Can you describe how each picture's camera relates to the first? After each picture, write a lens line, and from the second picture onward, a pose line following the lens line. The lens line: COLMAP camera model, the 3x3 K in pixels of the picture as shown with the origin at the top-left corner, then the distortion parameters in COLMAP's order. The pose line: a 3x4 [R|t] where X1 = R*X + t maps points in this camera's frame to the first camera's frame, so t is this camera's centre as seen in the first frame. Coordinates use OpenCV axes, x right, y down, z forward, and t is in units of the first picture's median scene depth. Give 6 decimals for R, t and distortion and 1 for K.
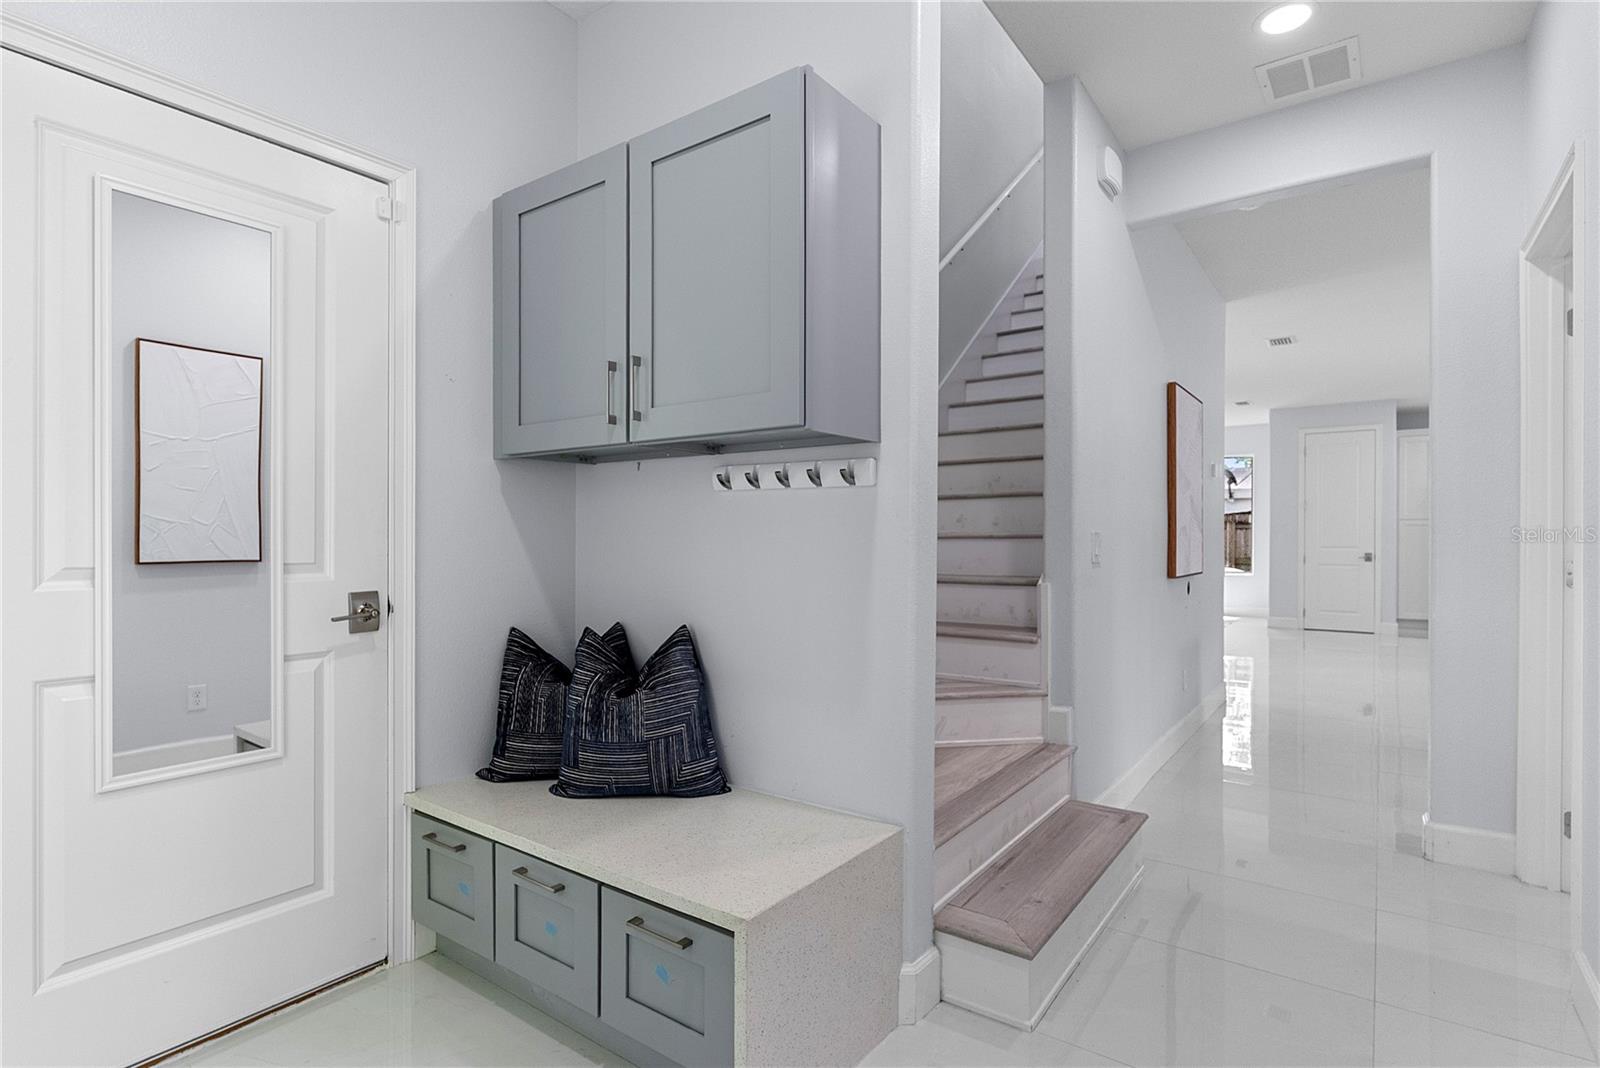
lens RADIAL K [[817.6, 0, 800.0], [0, 817.6, 534.0], [0, 0, 1]] dist [0.014160, -0.000397]
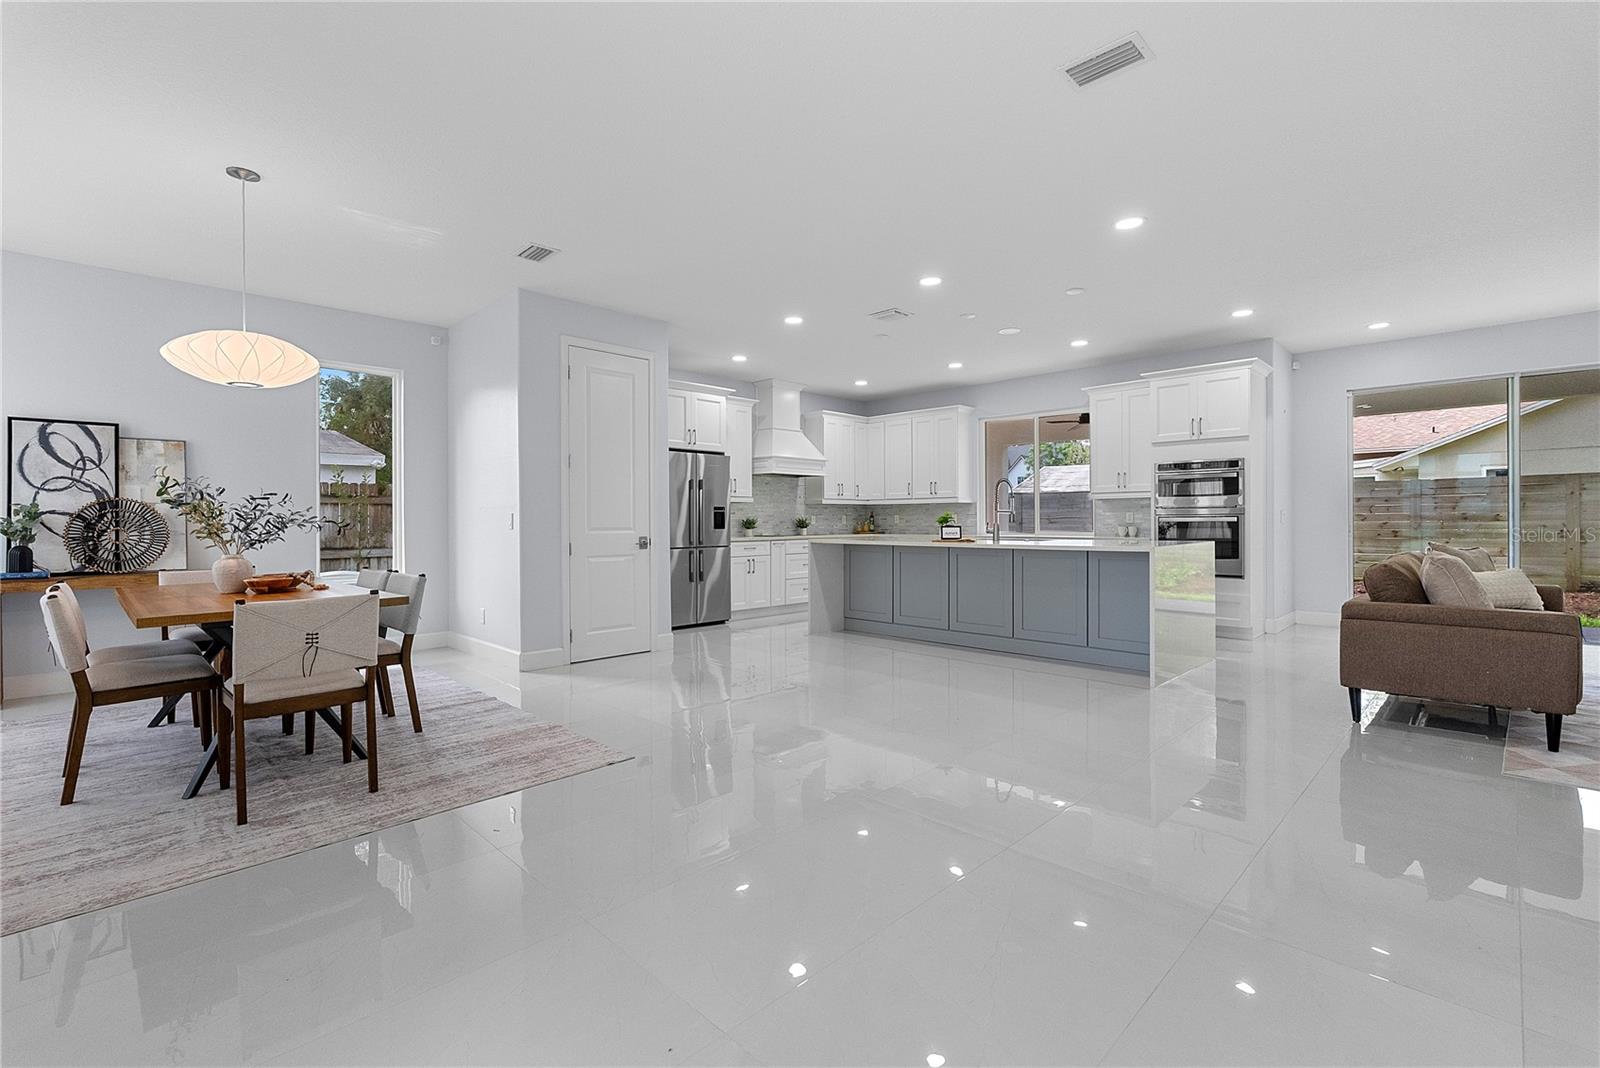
lens RADIAL K [[709.5, 0, 800.9], [0, 709.5, 527.4], [0, 0, 1]] dist [-0.000267, 0.000133]
pose [[0.166925, -0.012821, 0.985886, 0.118839], [0.000507, 0.999916, 0.012917, 0.007381], [-0.985969, -0.001656, 0.166918, 0.731723]]
